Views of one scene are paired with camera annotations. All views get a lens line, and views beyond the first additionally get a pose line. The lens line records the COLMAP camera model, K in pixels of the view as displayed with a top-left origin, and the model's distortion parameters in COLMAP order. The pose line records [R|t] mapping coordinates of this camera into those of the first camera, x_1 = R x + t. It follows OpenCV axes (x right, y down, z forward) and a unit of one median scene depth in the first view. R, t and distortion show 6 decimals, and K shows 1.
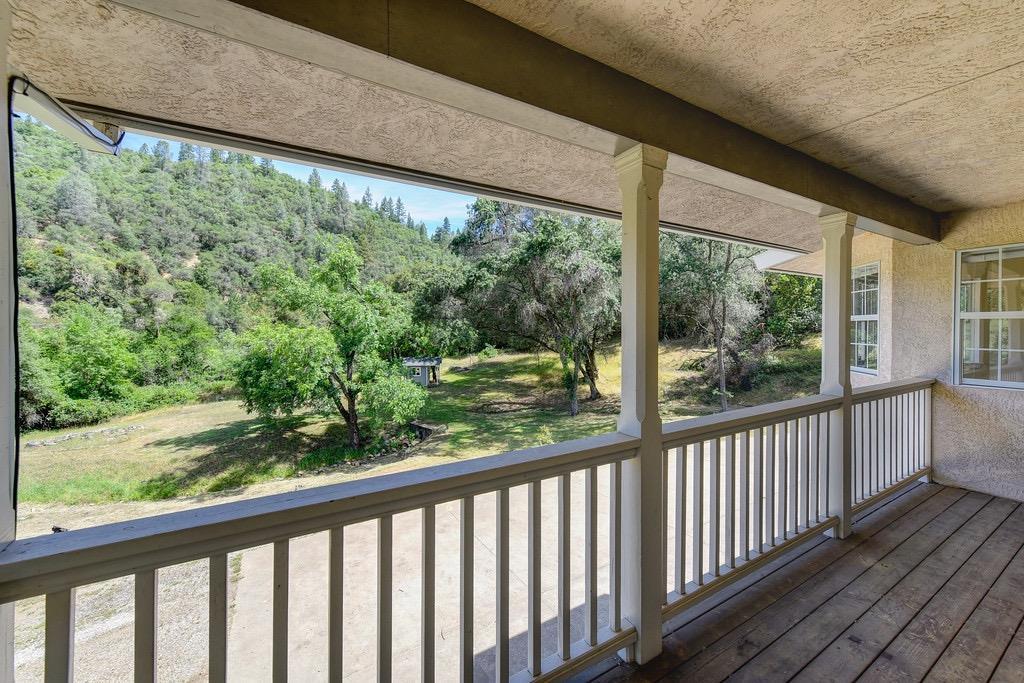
lens RADIAL K [[404.5, 0, 518.7], [0, 404.5, 325.4], [0, 0, 1]] dist [0.000516, -0.000188]
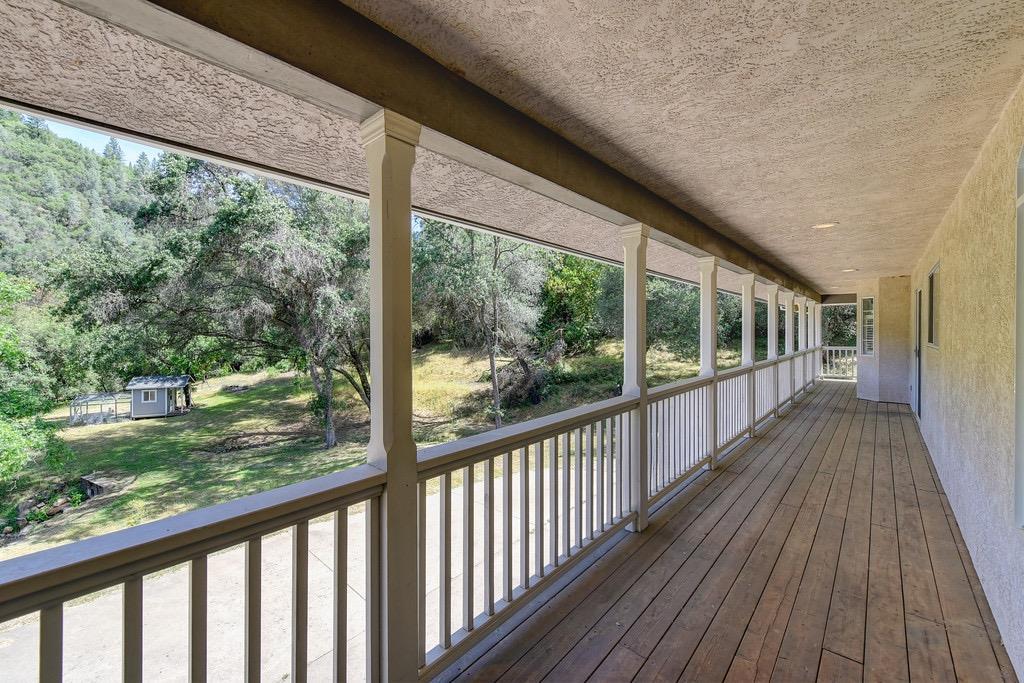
lens RADIAL K [[397.3, 0, 507.9], [0, 397.3, 337.6], [0, 0, 1]] dist [-0.001535, 0.000456]
pose [[0.961525, -0.013972, 0.274363, 0.202903], [0.007576, 0.999675, 0.024357, -0.010304], [-0.274614, -0.021341, 0.961318, 0.109685]]
